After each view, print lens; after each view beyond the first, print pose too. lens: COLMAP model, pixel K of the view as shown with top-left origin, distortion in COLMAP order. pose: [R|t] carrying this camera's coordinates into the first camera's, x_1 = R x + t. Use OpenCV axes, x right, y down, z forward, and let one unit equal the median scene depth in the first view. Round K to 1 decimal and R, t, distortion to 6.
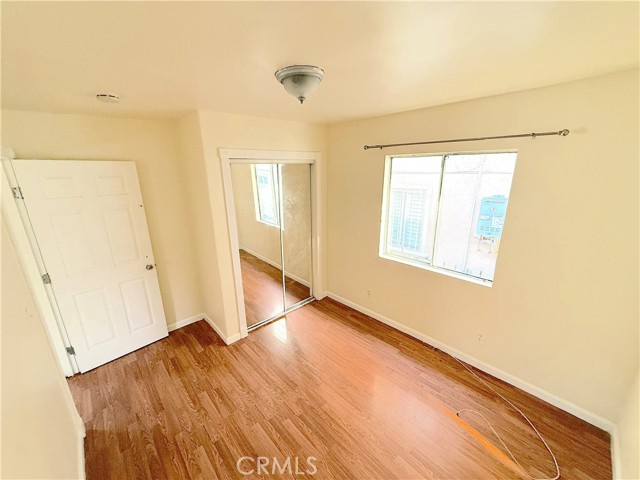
lens RADIAL K [[252.7, 0, 318.0], [0, 252.7, 239.4], [0, 0, 1]] dist [0.001184, -0.000677]
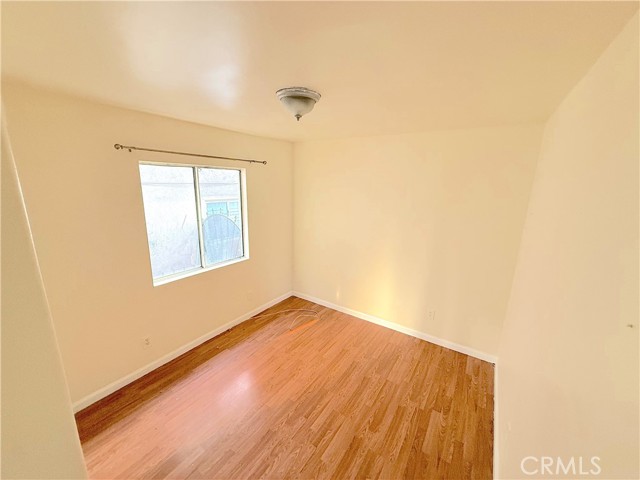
lens RADIAL K [[252.7, 0, 314.7], [0, 252.7, 241.4], [0, 0, 1]] dist [0.001184, -0.000677]
pose [[-0.202128, -0.213998, 0.955693, -0.695555], [0.250274, 0.932147, 0.261658, -0.173827], [-0.946841, 0.292073, -0.134855, 0.690282]]
